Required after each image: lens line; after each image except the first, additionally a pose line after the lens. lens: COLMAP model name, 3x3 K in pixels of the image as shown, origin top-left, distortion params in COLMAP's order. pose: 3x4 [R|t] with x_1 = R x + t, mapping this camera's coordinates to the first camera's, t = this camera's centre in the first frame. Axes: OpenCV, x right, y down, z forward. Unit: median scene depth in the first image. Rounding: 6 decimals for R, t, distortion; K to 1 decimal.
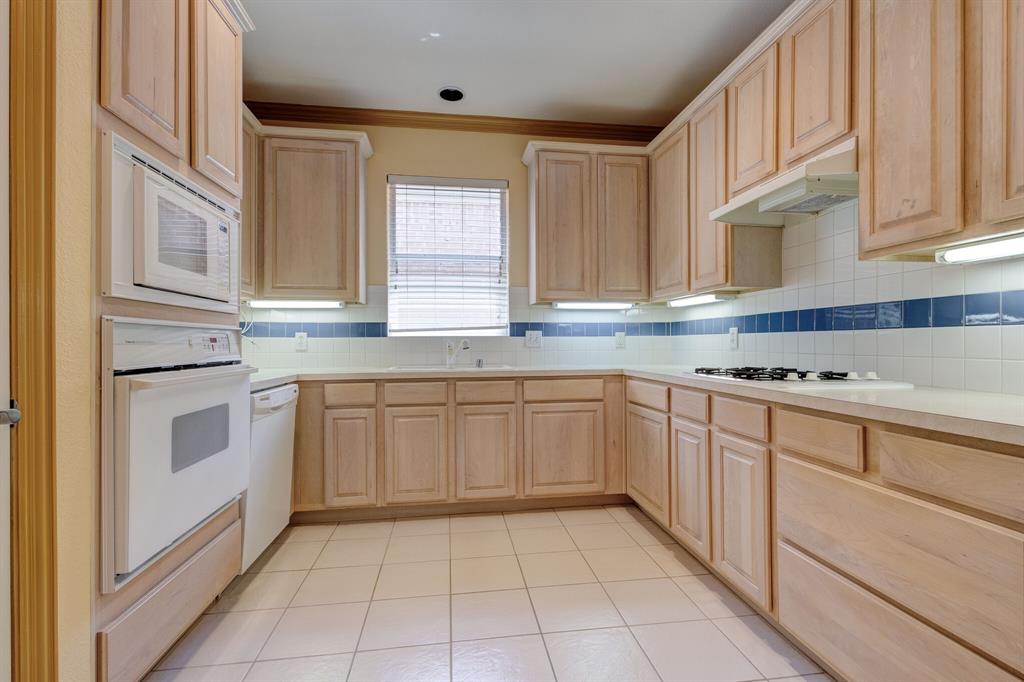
lens RADIAL K [[473.2, 0, 508.1], [0, 473.2, 340.8], [0, 0, 1]] dist [0.003907, -0.000337]
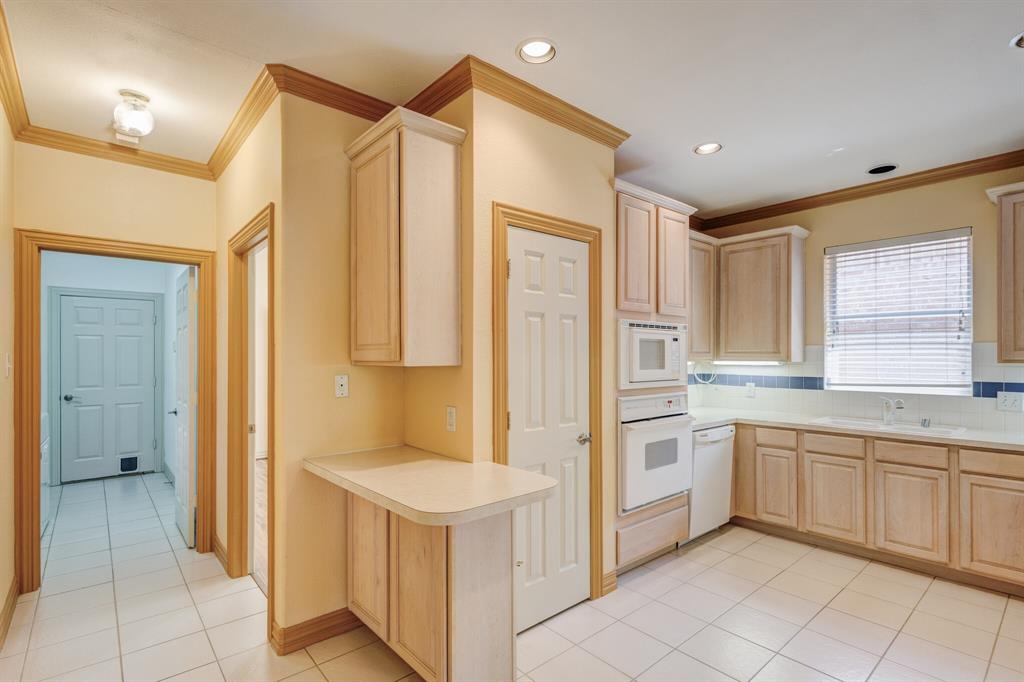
lens RADIAL K [[484.6, 0, 515.2], [0, 484.6, 354.7], [0, 0, 1]] dist [0.004077, 0.000214]
pose [[0.548671, 0.002877, -0.836033, 0.381715], [0.002273, 0.999985, 0.004934, -0.121390], [0.836035, -0.004607, 0.548656, -0.324756]]
